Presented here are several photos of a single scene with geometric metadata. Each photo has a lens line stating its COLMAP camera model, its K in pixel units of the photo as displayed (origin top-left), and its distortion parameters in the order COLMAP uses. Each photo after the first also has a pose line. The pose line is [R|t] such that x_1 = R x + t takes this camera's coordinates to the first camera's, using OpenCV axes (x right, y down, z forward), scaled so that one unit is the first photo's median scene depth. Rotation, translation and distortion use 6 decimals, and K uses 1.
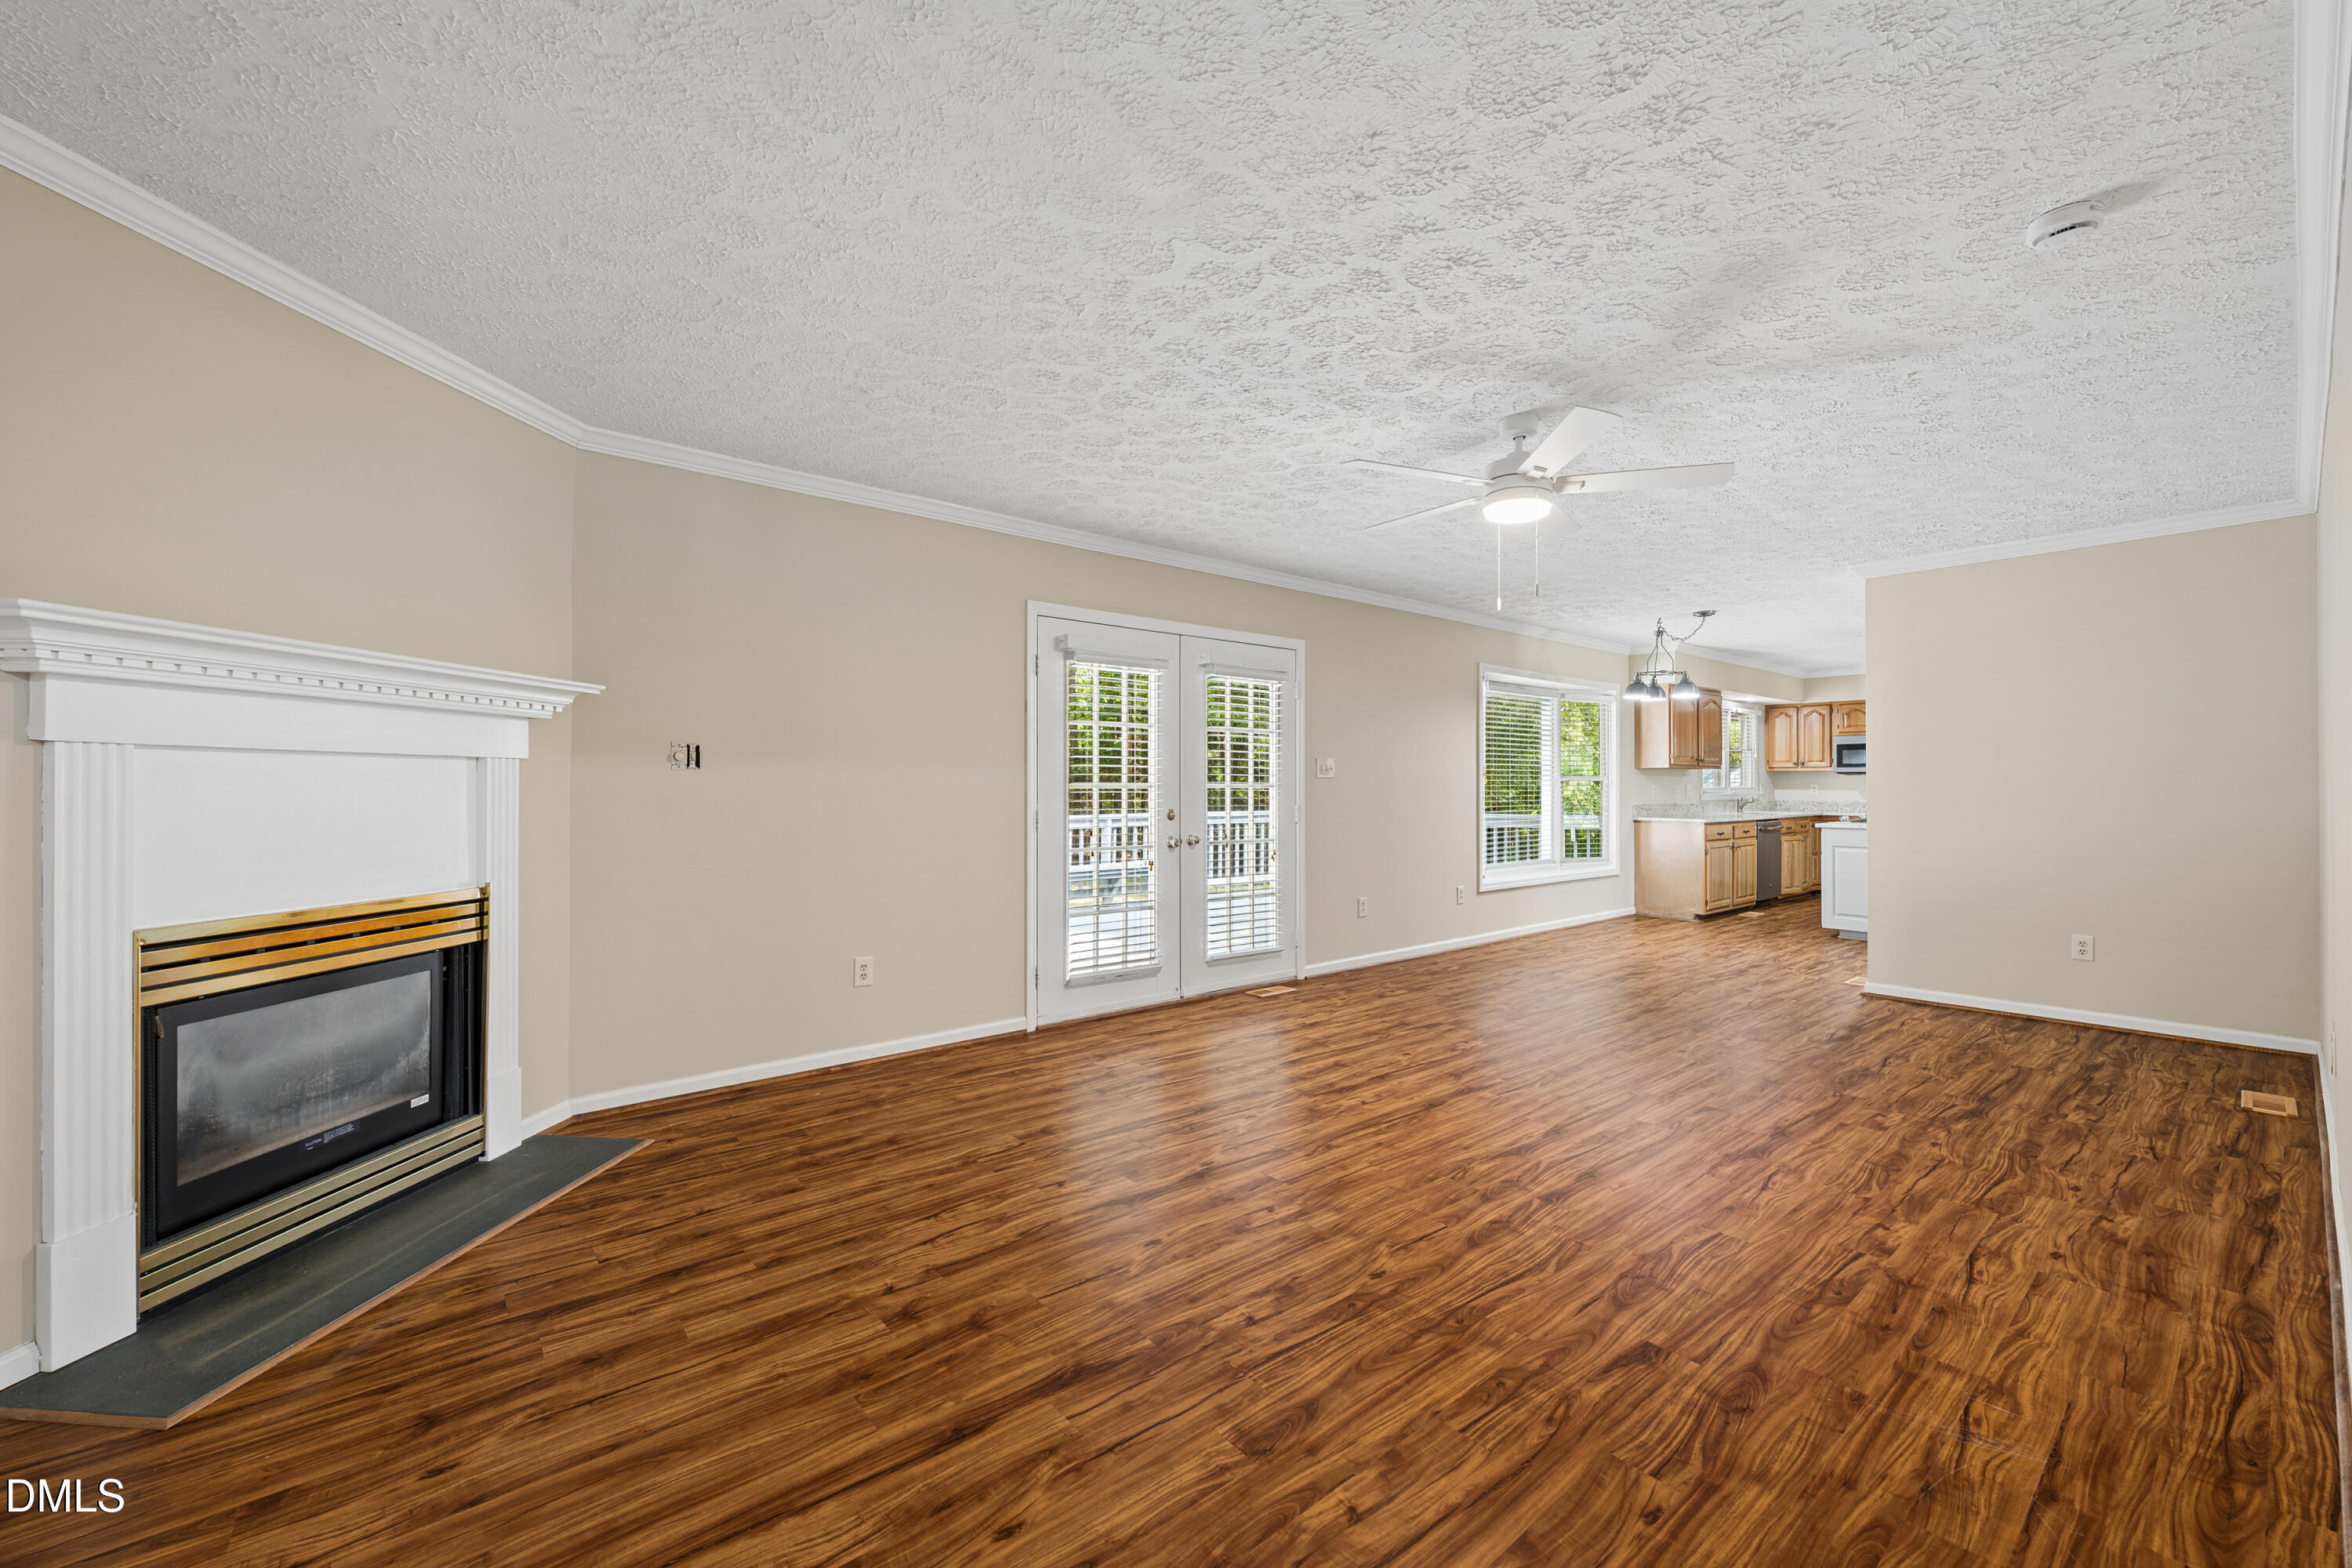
lens RADIAL K [[932.6, 0, 1177.4], [0, 932.6, 780.6], [0, 0, 1]] dist [-0.002662, -0.000732]
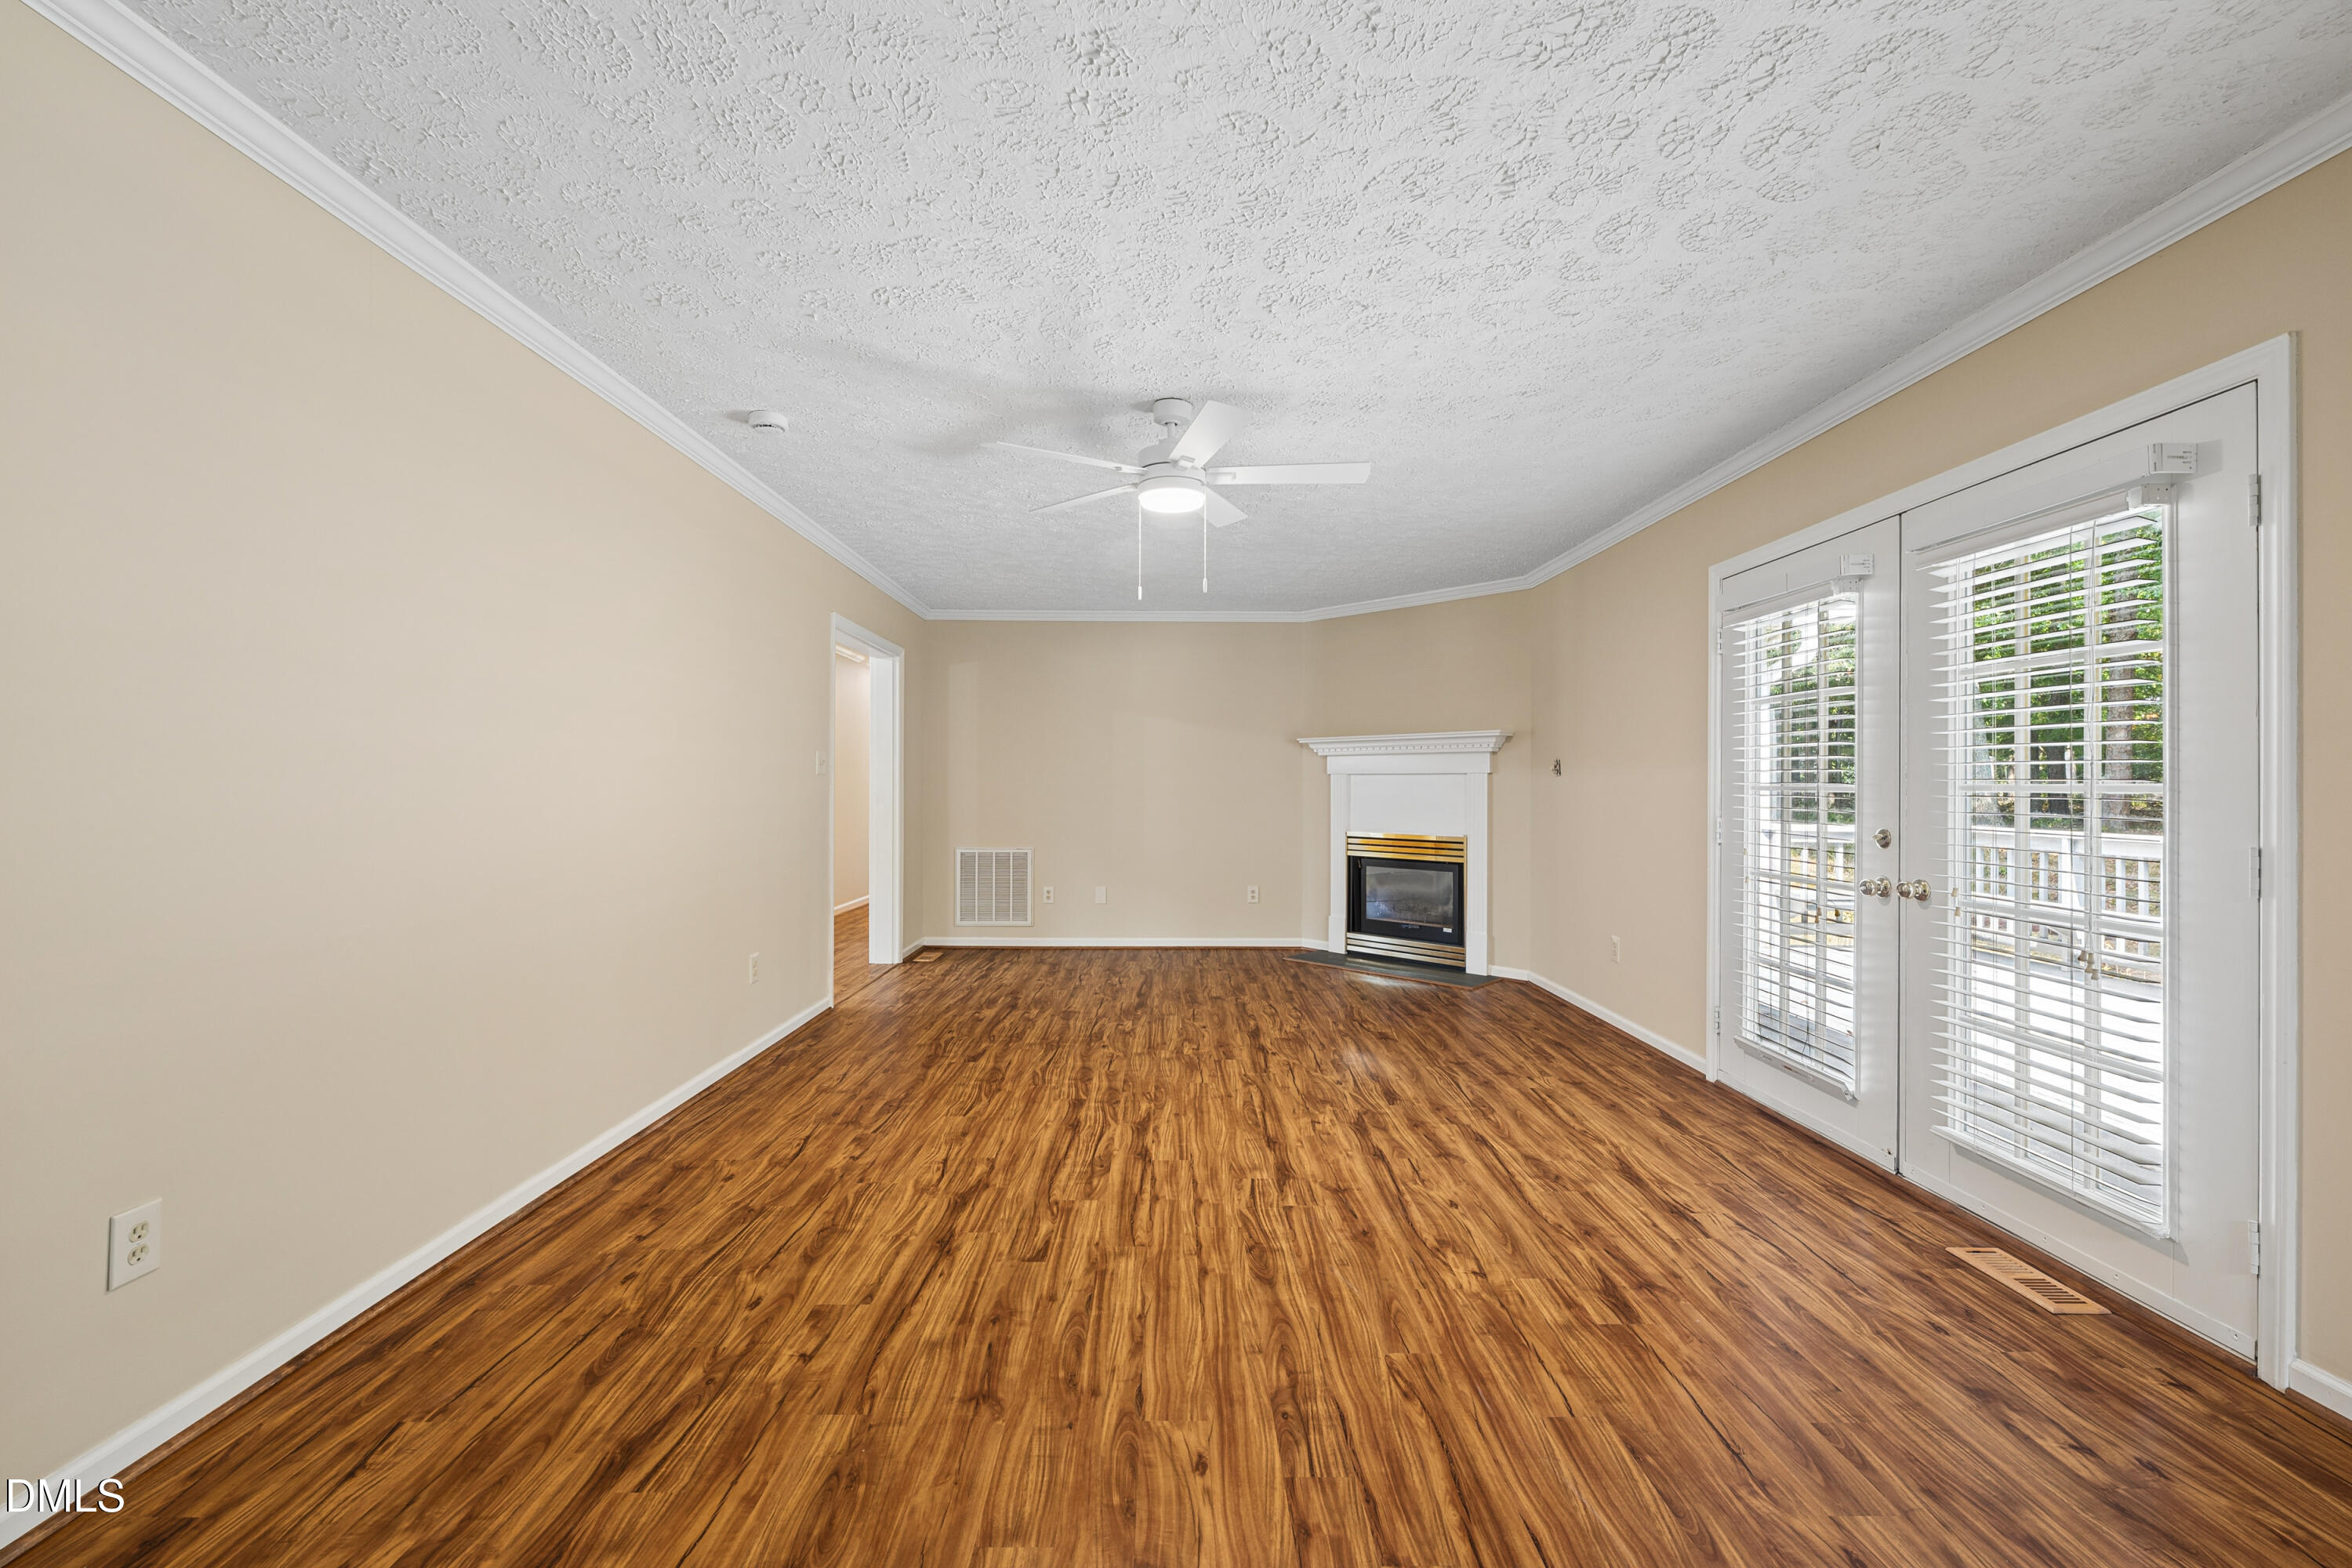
lens RADIAL K [[932.6, 0, 1176.0], [0, 932.6, 785.6], [0, 0, 1]] dist [-0.002662, -0.000732]
pose [[-0.631275, -0.003349, -0.775552, 1.190452], [0.001517, 0.999983, -0.005552, 0.011797], [0.775557, -0.004681, -0.631260, 1.731988]]
